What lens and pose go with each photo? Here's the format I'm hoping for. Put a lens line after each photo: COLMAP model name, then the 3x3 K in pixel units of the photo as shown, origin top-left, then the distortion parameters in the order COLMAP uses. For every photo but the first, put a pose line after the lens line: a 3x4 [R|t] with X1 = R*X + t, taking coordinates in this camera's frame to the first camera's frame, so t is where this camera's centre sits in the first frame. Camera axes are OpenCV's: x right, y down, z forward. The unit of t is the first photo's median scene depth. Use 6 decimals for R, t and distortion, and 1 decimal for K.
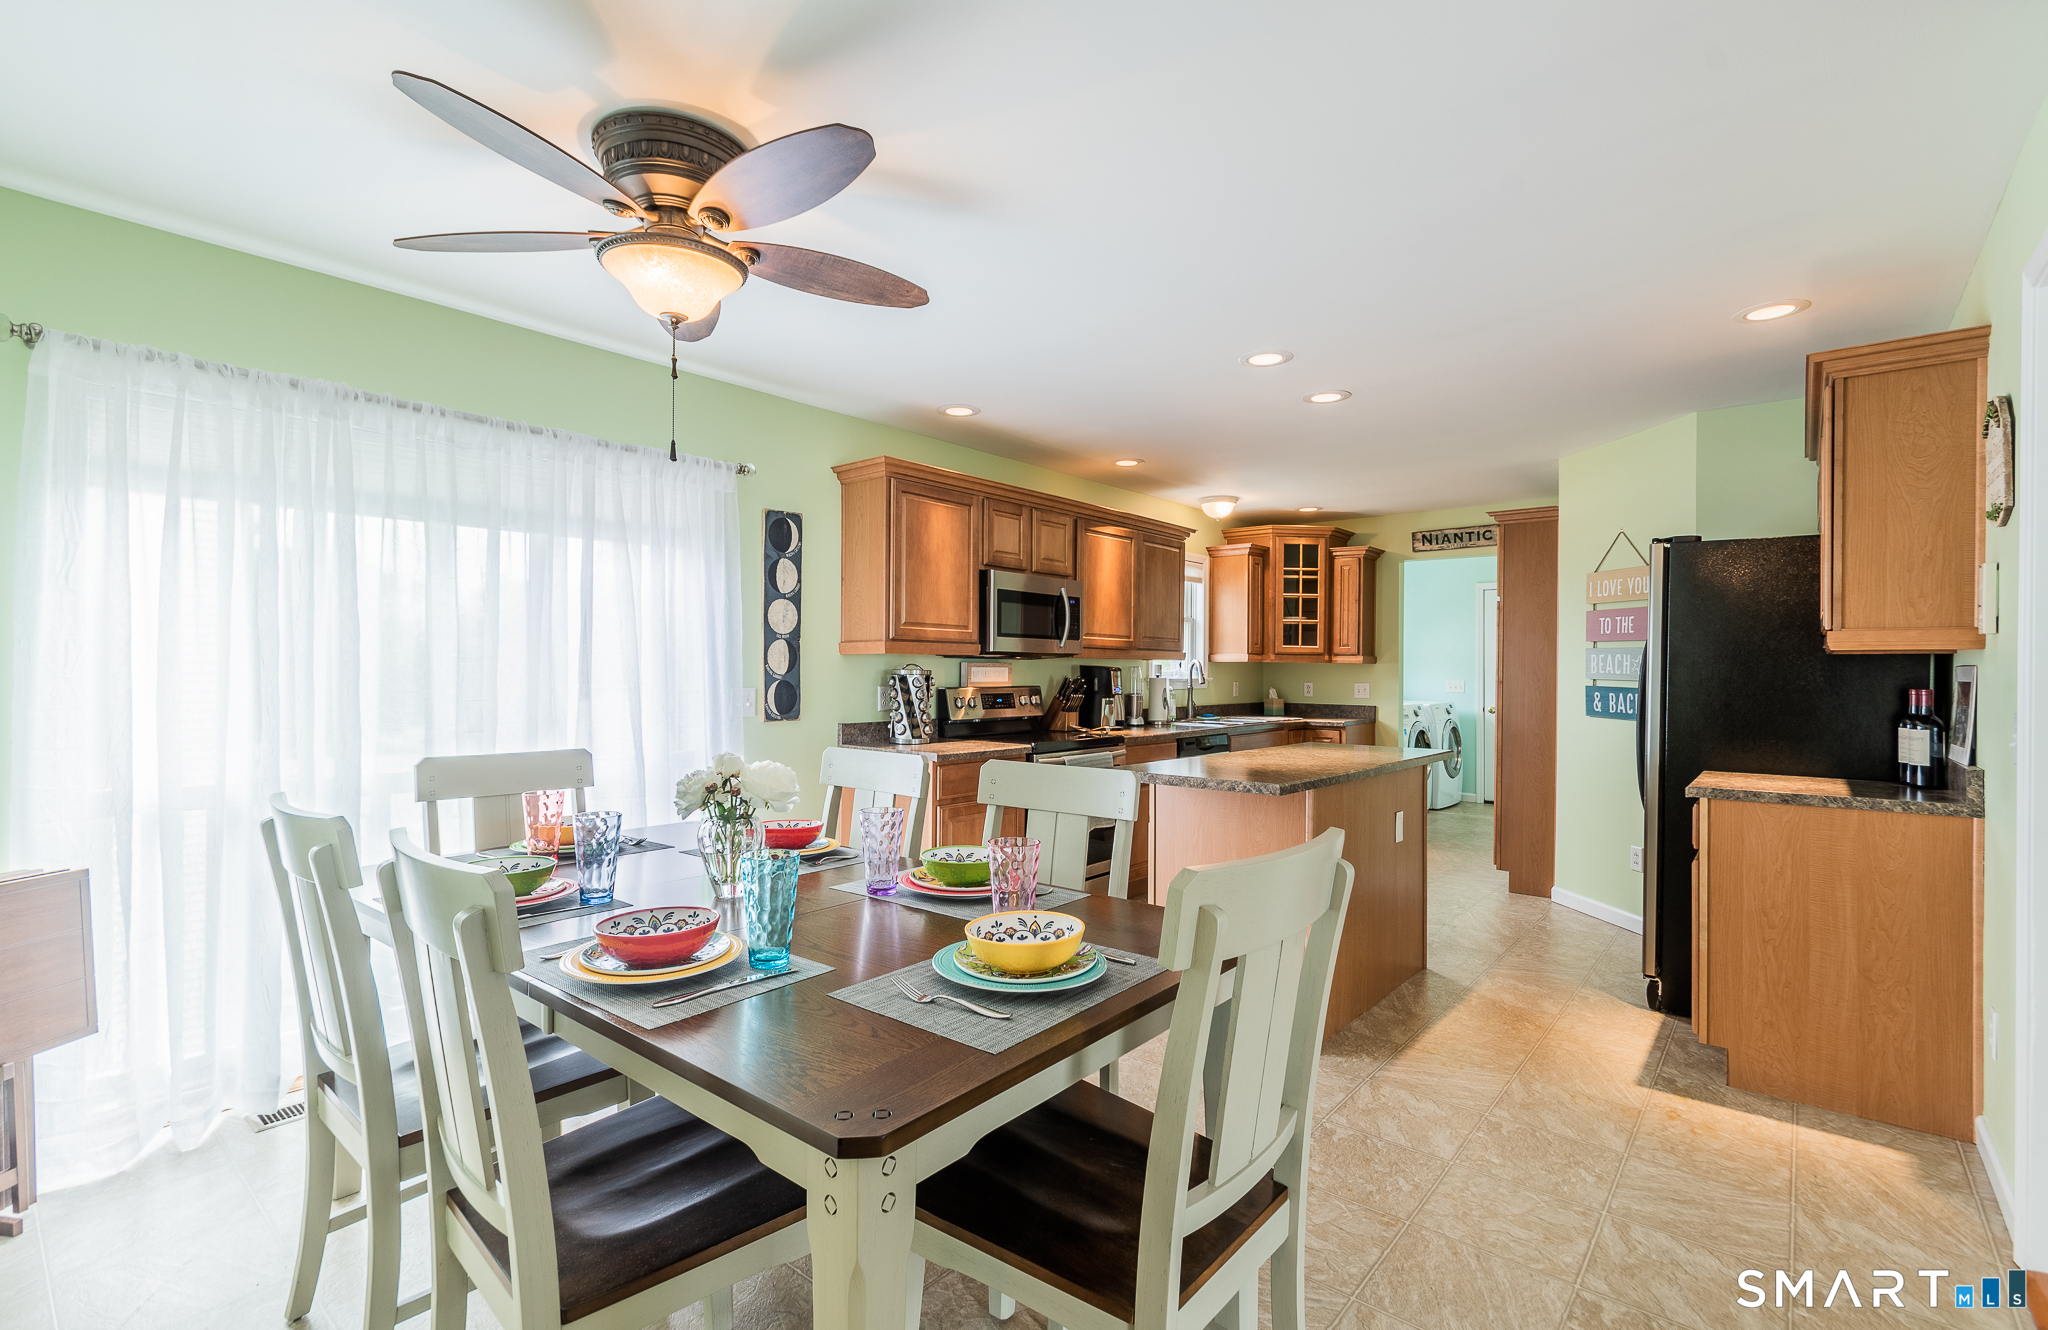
lens RADIAL K [[929.8, 0, 992.1], [0, 929.8, 665.7], [0, 0, 1]] dist [0.001447, 0.000049]
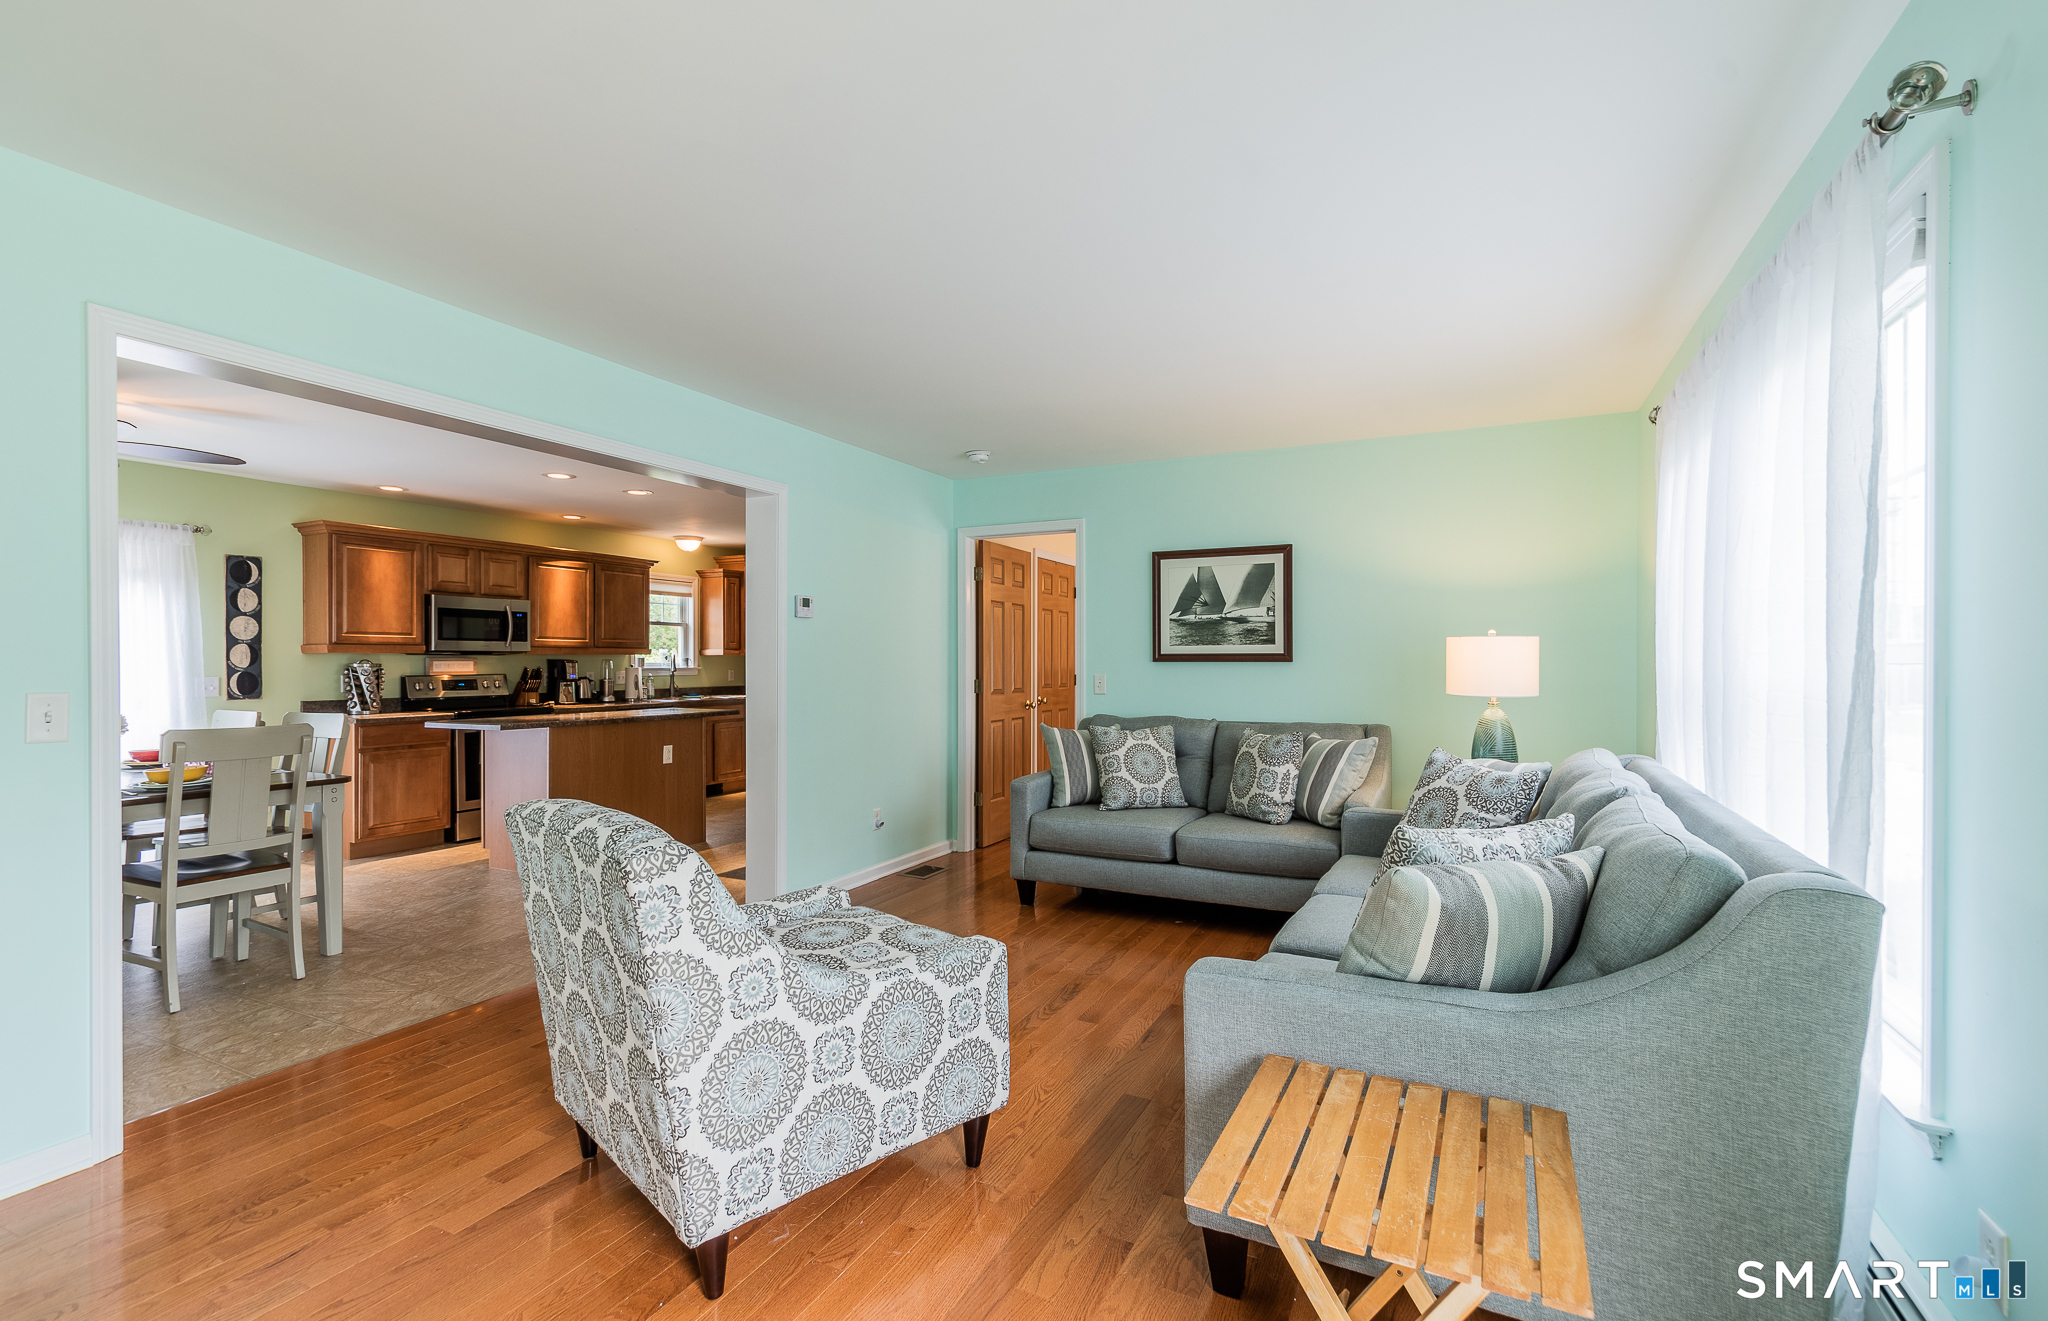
lens RADIAL K [[929.3, 0, 1025.5], [0, 929.3, 665.3], [0, 0, 1]] dist [0.001507, 0.000188]
pose [[0.967421, -0.007454, 0.253062, 0.583891], [0.004649, 0.999921, 0.011679, -0.005375], [-0.253129, -0.010122, 0.967380, -0.714893]]
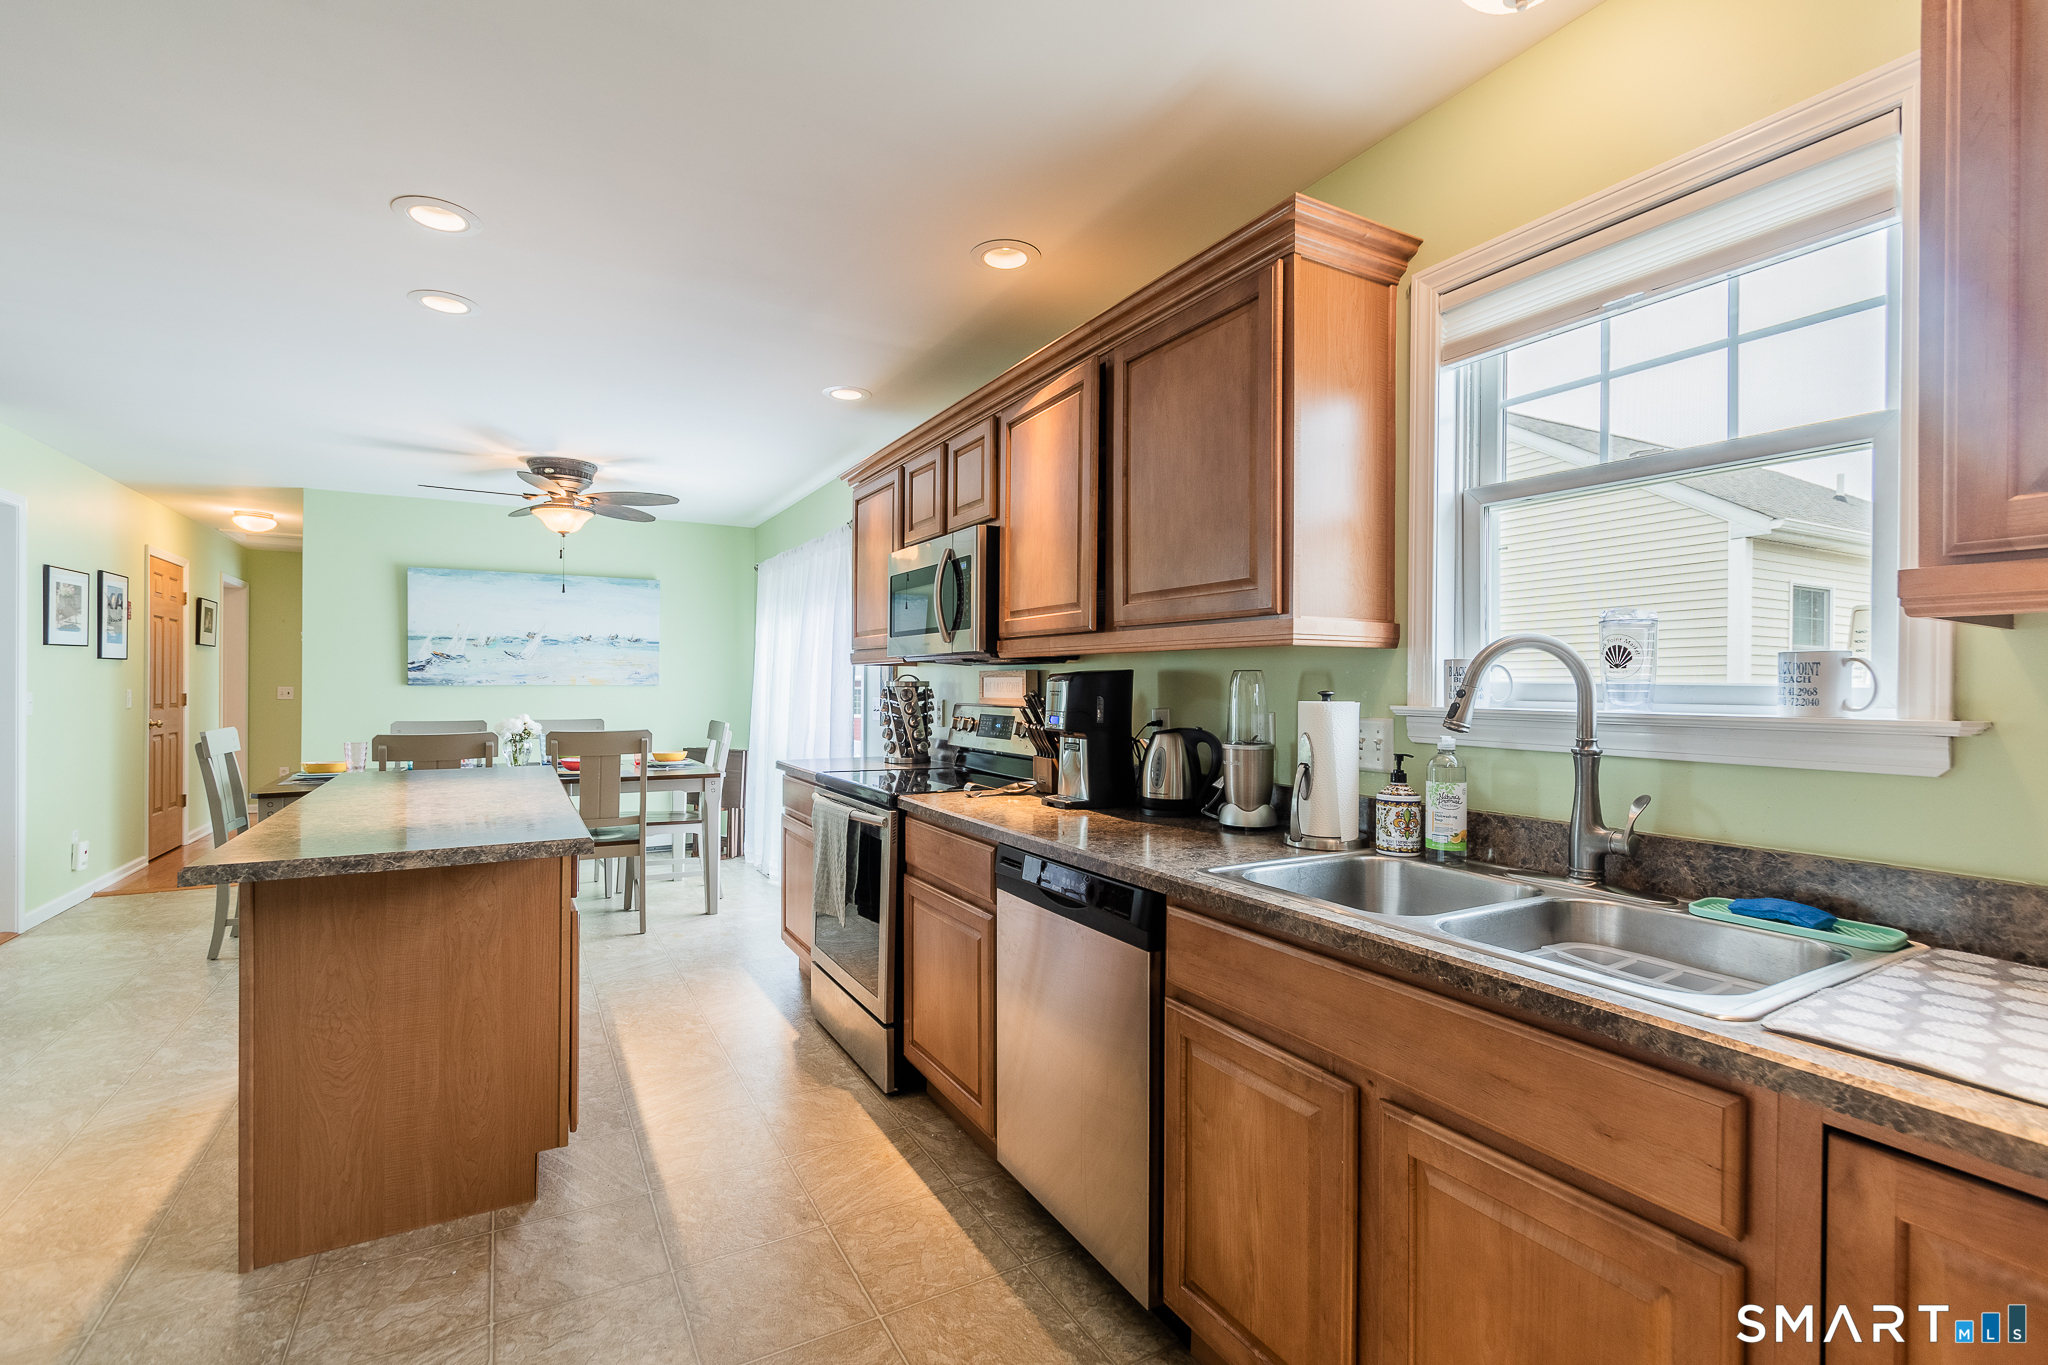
lens RADIAL K [[903.3, 0, 1024.0], [0, 903.3, 682.5], [0, 0, 1]] dist [-0.007548, -0.000312]
pose [[-0.324759, -0.007451, -0.945768, 0.756257], [-0.005960, 0.999965, -0.005831, 0.007537], [0.945778, 0.003743, -0.324792, 1.494596]]
